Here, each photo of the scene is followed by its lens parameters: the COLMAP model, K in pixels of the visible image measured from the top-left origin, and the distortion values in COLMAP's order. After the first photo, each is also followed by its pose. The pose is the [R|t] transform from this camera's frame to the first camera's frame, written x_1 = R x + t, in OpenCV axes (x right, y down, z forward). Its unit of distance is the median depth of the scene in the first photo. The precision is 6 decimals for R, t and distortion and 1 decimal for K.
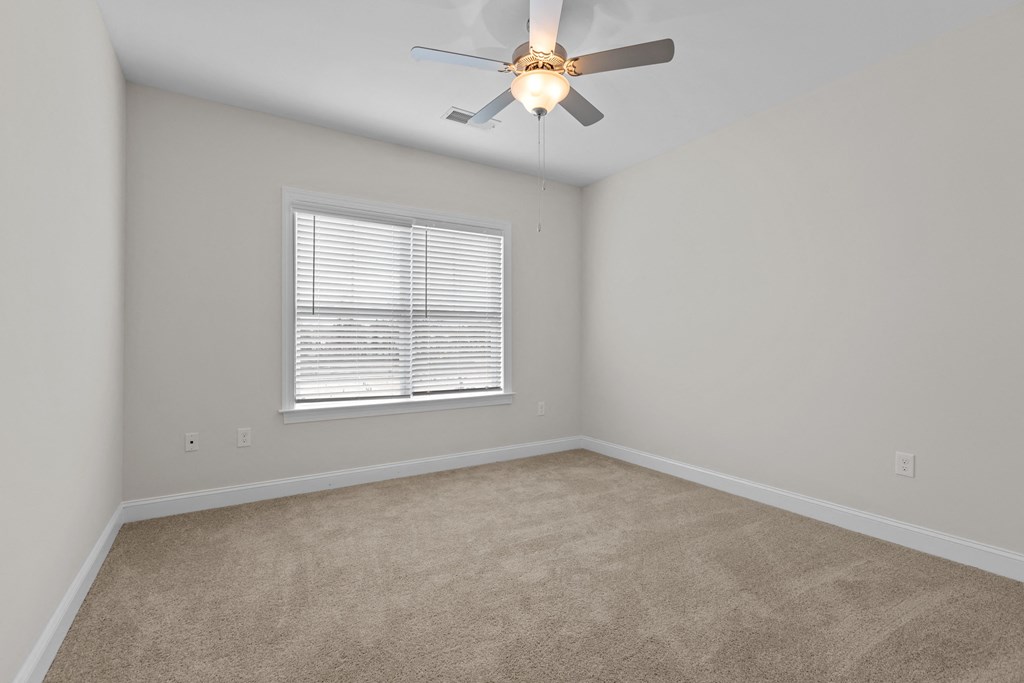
lens RADIAL K [[468.3, 0, 512.0], [0, 468.3, 341.5], [0, 0, 1]] dist [0.030064, 0.014159]
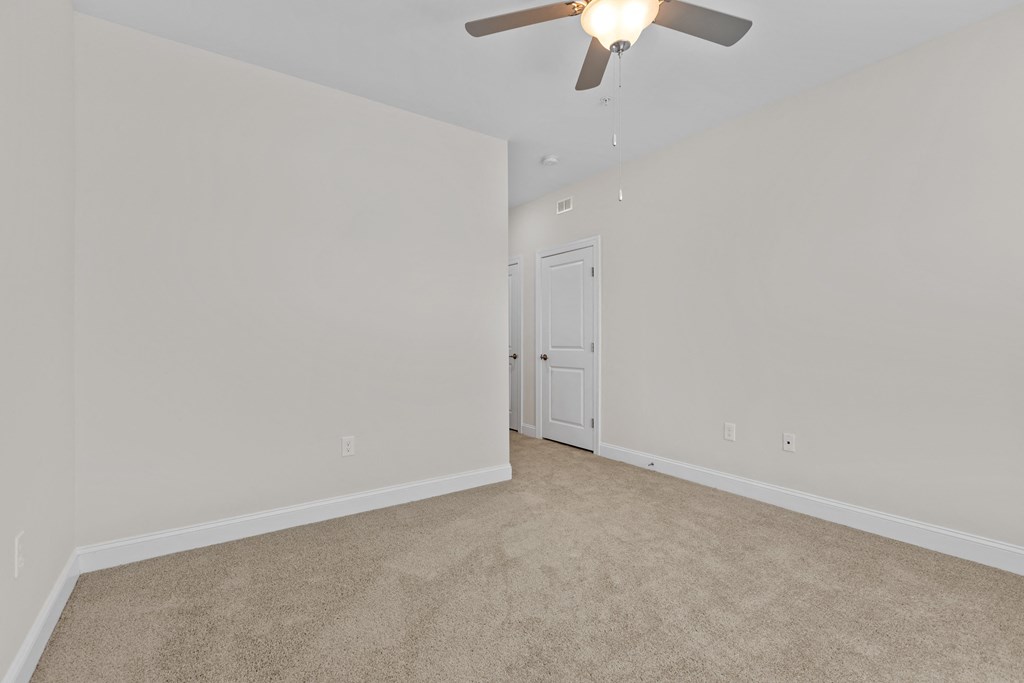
lens RADIAL K [[463.1, 0, 507.8], [0, 463.1, 328.4], [0, 0, 1]] dist [0.000631, -0.000345]
pose [[0.999383, -0.002298, 0.035038, -0.127361], [0.003067, 0.999755, -0.021905, 0.000928], [-0.034979, 0.021999, 0.999146, 0.199642]]
